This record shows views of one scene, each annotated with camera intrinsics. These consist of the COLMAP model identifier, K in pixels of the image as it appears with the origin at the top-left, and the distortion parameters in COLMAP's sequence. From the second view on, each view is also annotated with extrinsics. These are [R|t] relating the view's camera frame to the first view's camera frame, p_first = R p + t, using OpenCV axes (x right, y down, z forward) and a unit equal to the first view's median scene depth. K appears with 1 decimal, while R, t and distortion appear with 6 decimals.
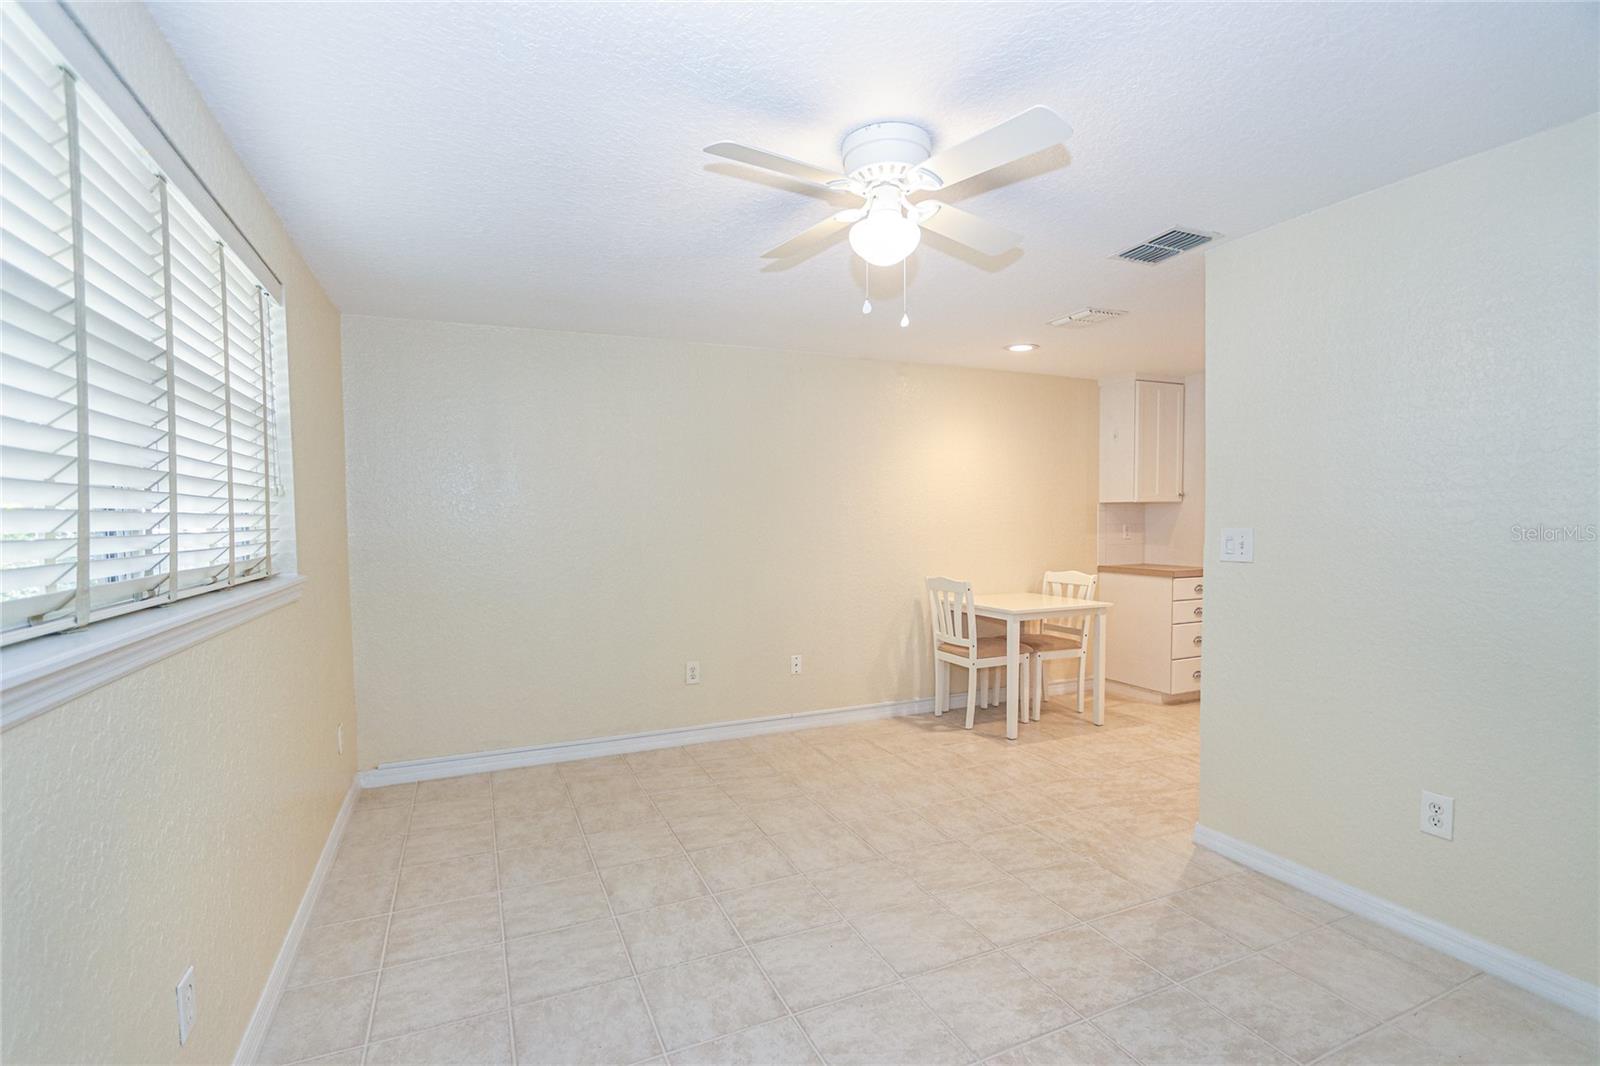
lens RADIAL K [[733.5, 0, 787.3], [0, 733.5, 555.6], [0, 0, 1]] dist [-0.014591, 0.000841]
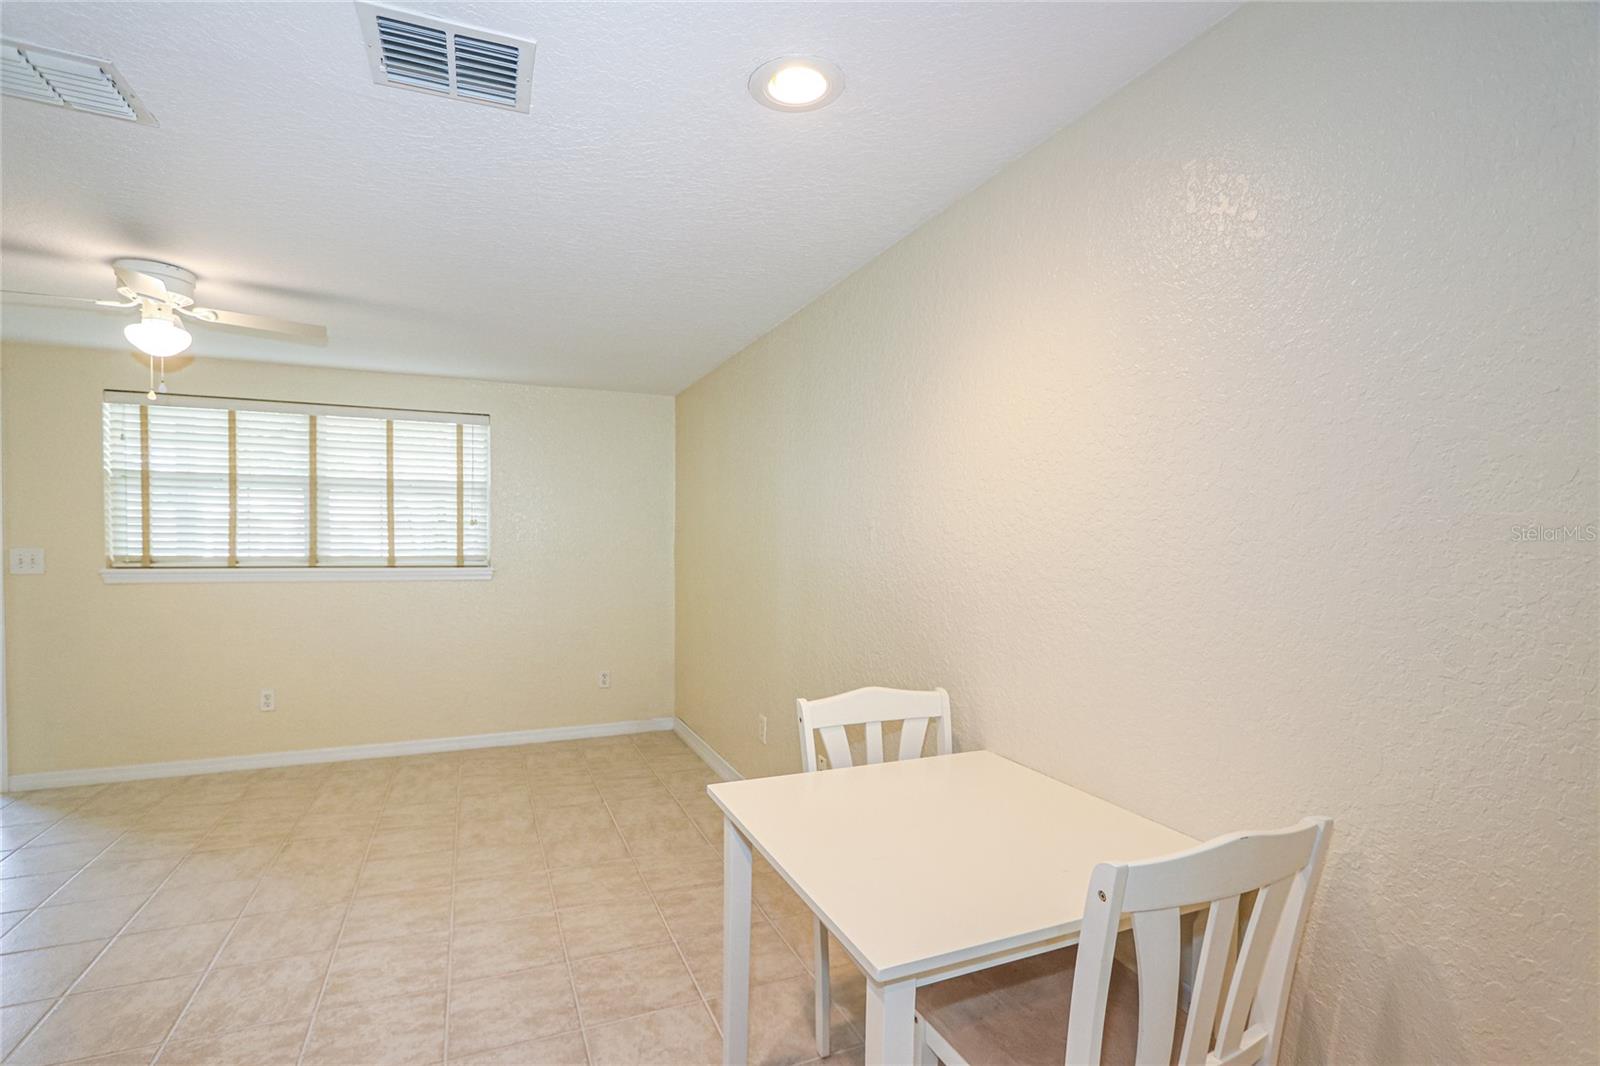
lens RADIAL K [[733.5, 0, 787.3], [0, 733.5, 555.6], [0, 0, 1]] dist [-0.014591, 0.000841]
pose [[-0.007588, 0.034058, -0.999391, 1.016821], [-0.060110, 0.997597, 0.034454, -0.095825], [0.998163, 0.060335, -0.005522, 1.498087]]
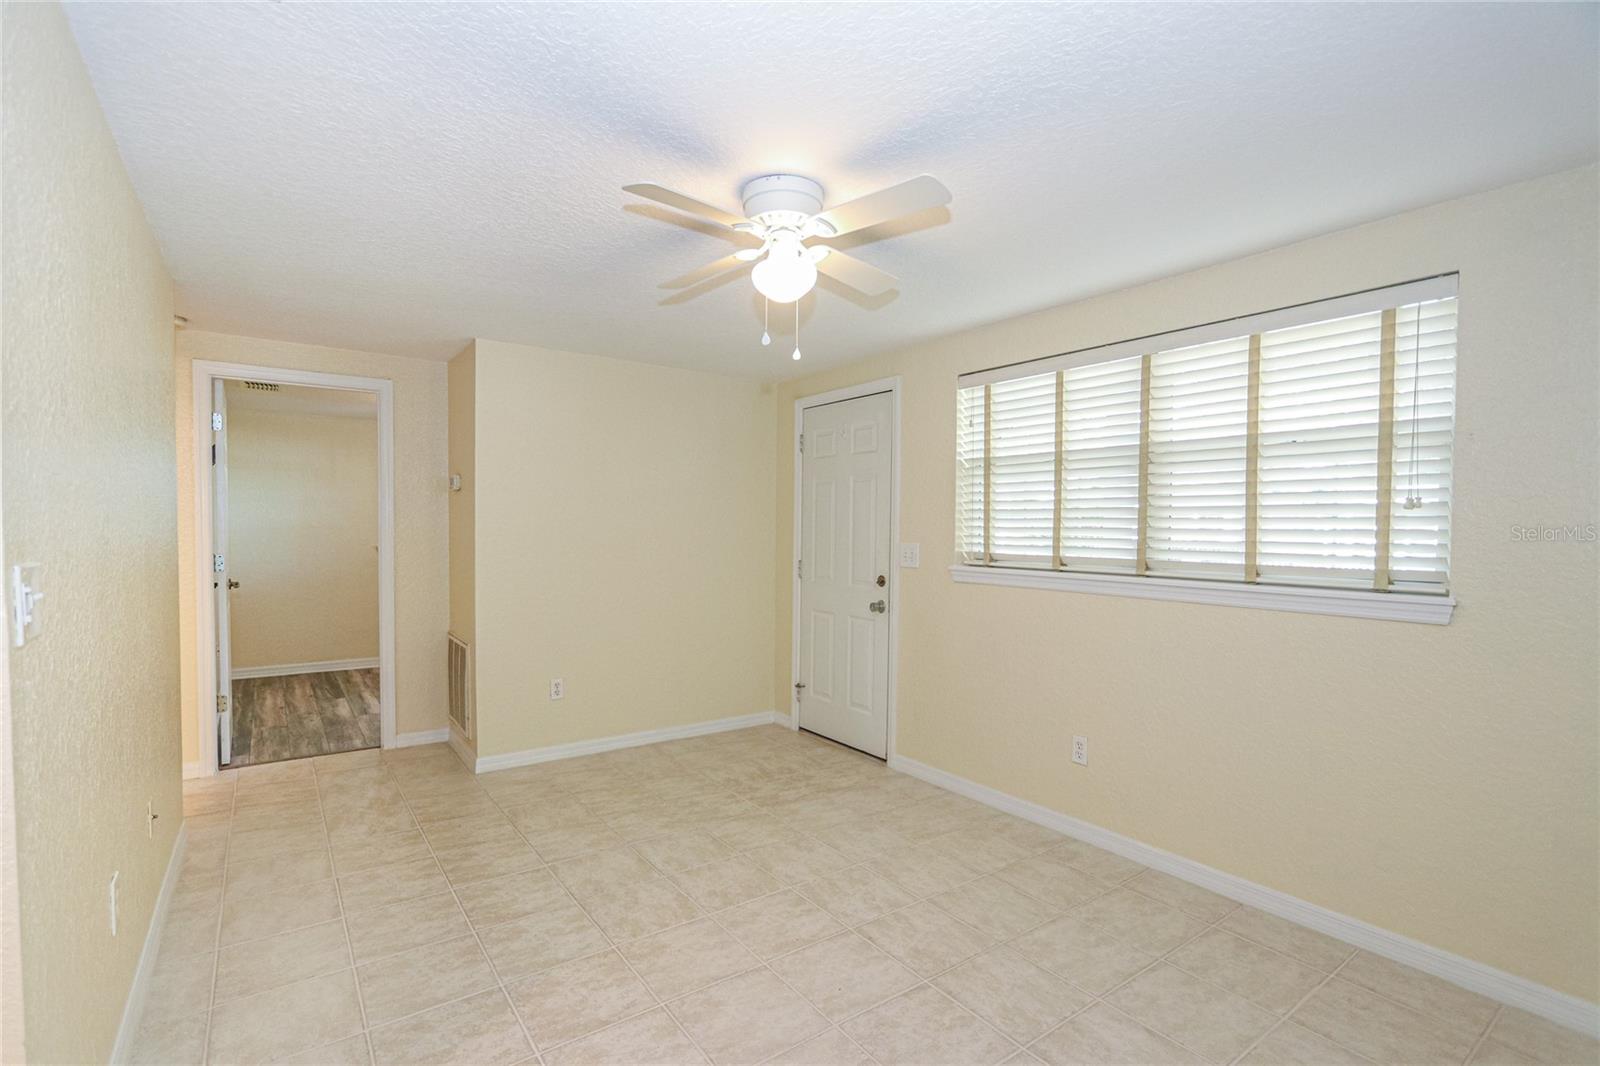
lens RADIAL K [[733.5, 0, 787.3], [0, 733.5, 555.6], [0, 0, 1]] dist [-0.014591, 0.000841]
pose [[-0.978797, 0.009601, -0.204607, 0.241212], [-0.009461, 0.995716, 0.091979, -0.081570], [0.204614, 0.091964, -0.974513, 1.423046]]
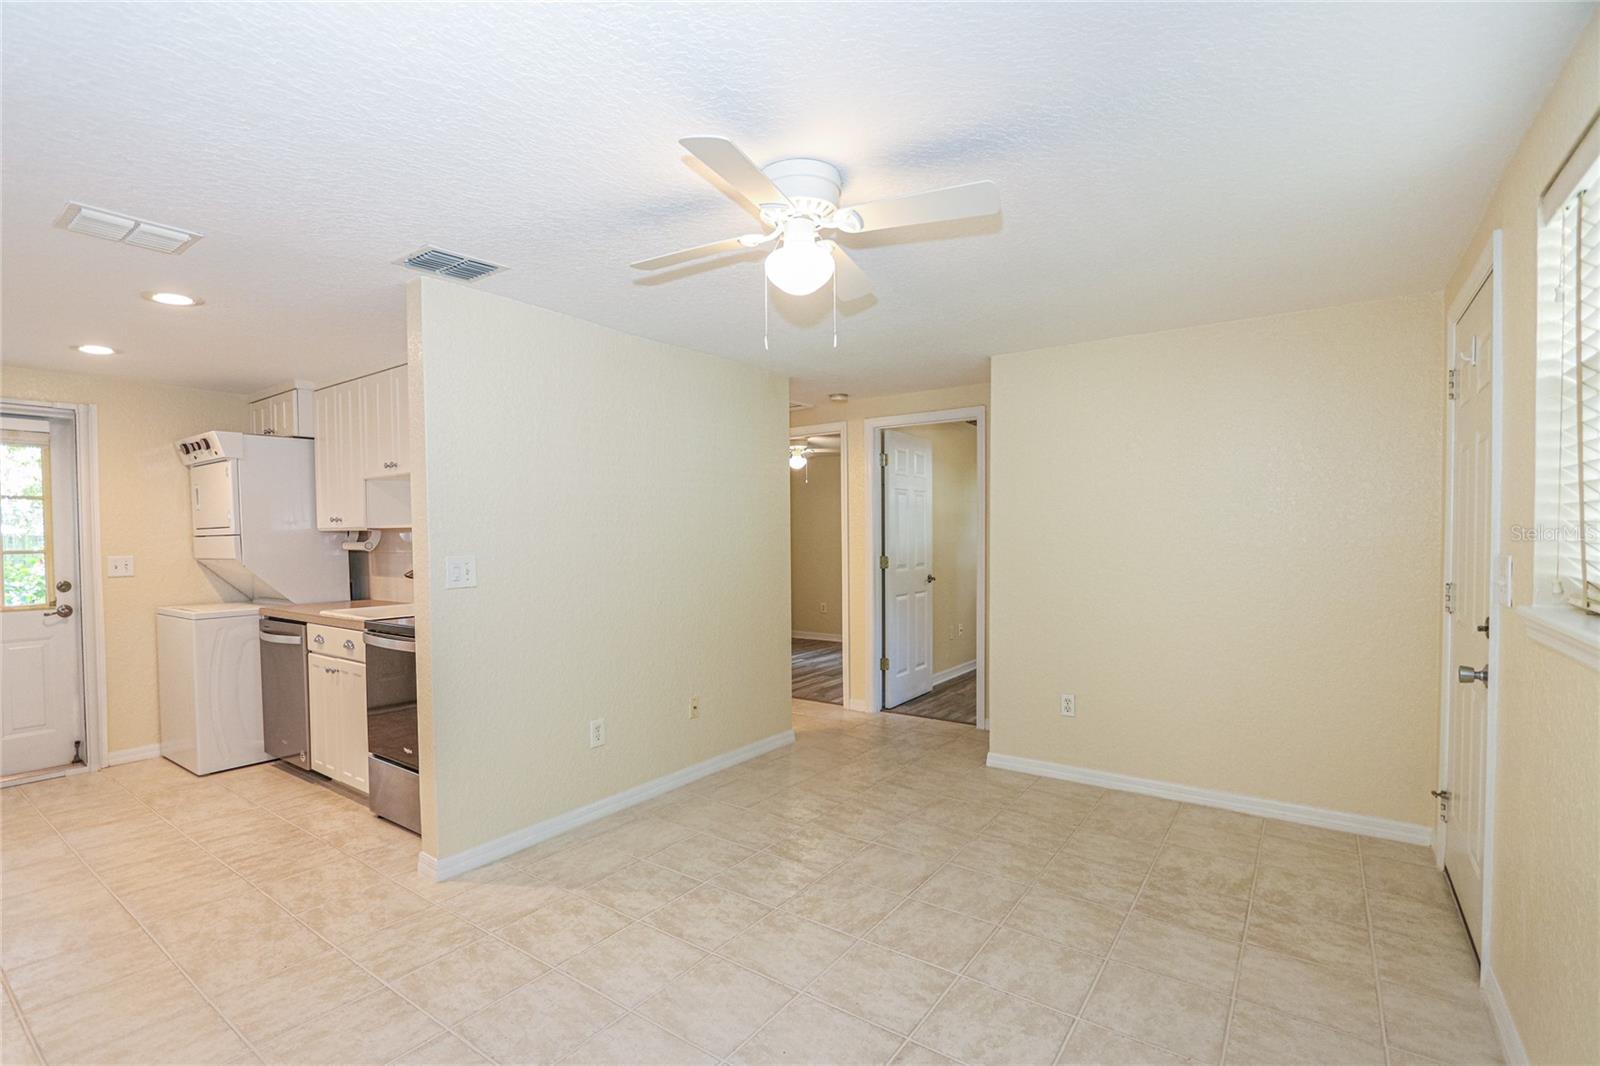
lens RADIAL K [[733.5, 0, 787.3], [0, 733.5, 555.6], [0, 0, 1]] dist [-0.014591, 0.000841]
pose [[-0.504938, -0.009627, 0.863102, -0.505039], [0.062277, 0.996925, 0.047554, -0.055504], [-0.860906, 0.077763, -0.502786, 1.056421]]
